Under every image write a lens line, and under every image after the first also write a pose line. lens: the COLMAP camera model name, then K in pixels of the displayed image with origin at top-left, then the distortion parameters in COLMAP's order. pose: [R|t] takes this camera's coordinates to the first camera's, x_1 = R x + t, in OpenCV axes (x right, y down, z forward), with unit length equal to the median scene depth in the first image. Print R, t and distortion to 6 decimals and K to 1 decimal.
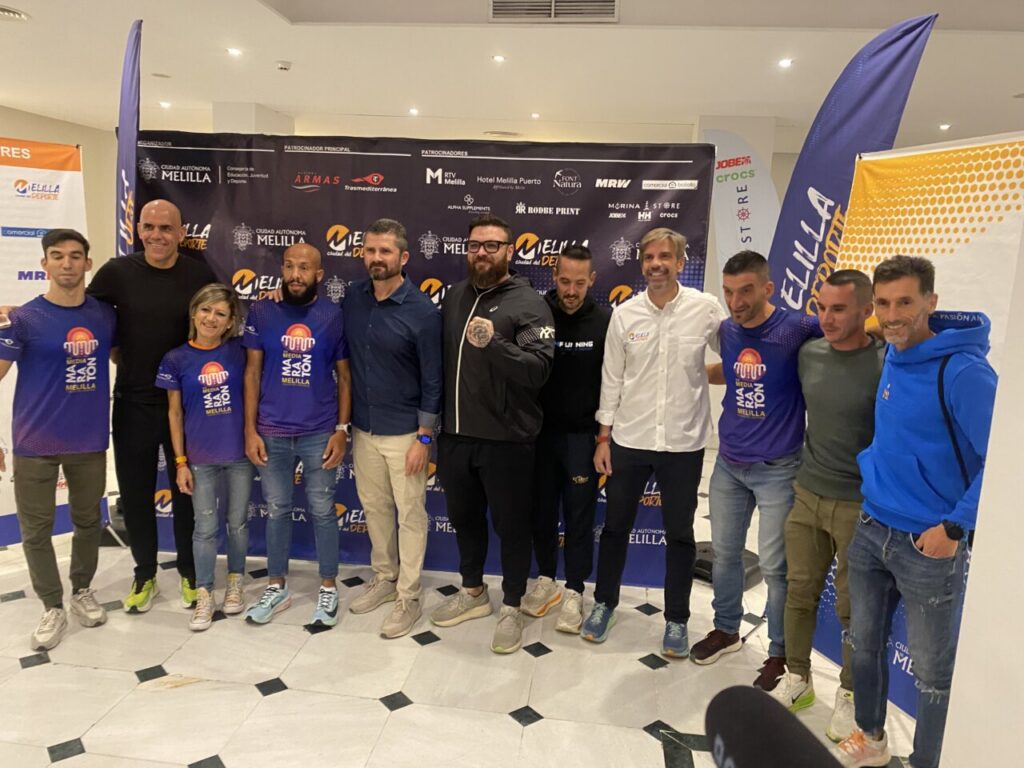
lens RADIAL K [[772.9, 0, 506.6], [0, 772.9, 387.1], [0, 0, 1]] dist [0.000704, -0.002748]
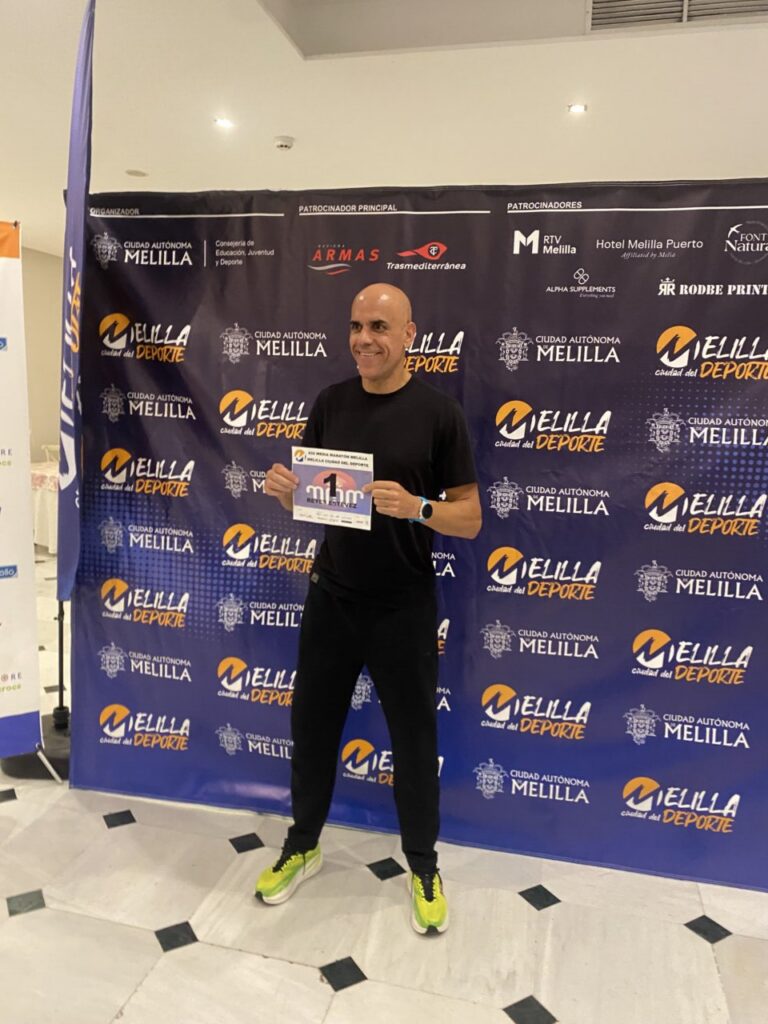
lens RADIAL K [[772.9, 0, 374.2], [0, 772.9, 497.6], [0, 0, 1]] dist [0.000704, -0.002748]
pose [[0.991700, 0.010513, -0.128143, -0.133273], [-0.016528, 0.998806, -0.045968, -0.029113], [0.127507, 0.047705, 0.990690, 0.353279]]
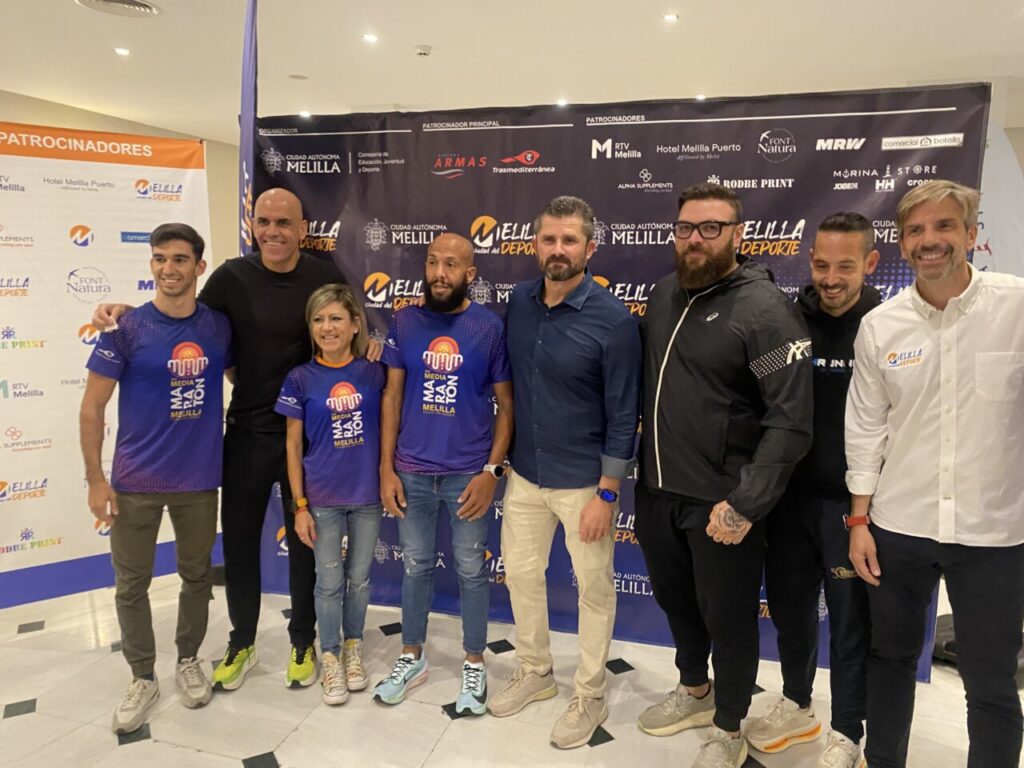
lens RADIAL K [[772.9, 0, 499.5], [0, 772.9, 391.5], [0, 0, 1]] dist [0.000704, -0.002748]
pose [[0.982629, 0.001008, -0.185578, -0.048313], [-0.003156, 0.999931, -0.011281, -0.011298], [0.185554, 0.011671, 0.982565, 0.191112]]
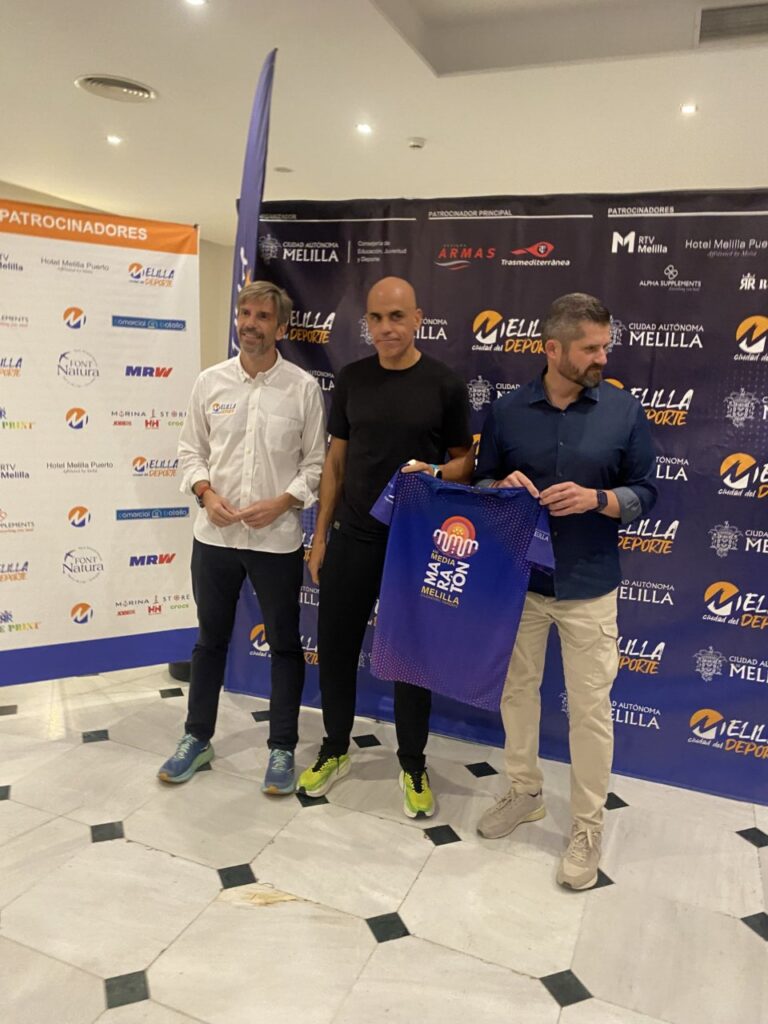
lens RADIAL K [[772.9, 0, 381.7], [0, 772.9, 497.7], [0, 0, 1]] dist [0.000704, -0.002748]
pose [[0.963375, 0.052081, -0.263053, -0.108451], [-0.057184, 0.998294, -0.011772, -0.005350], [0.261991, 0.026384, 0.964710, 0.224214]]
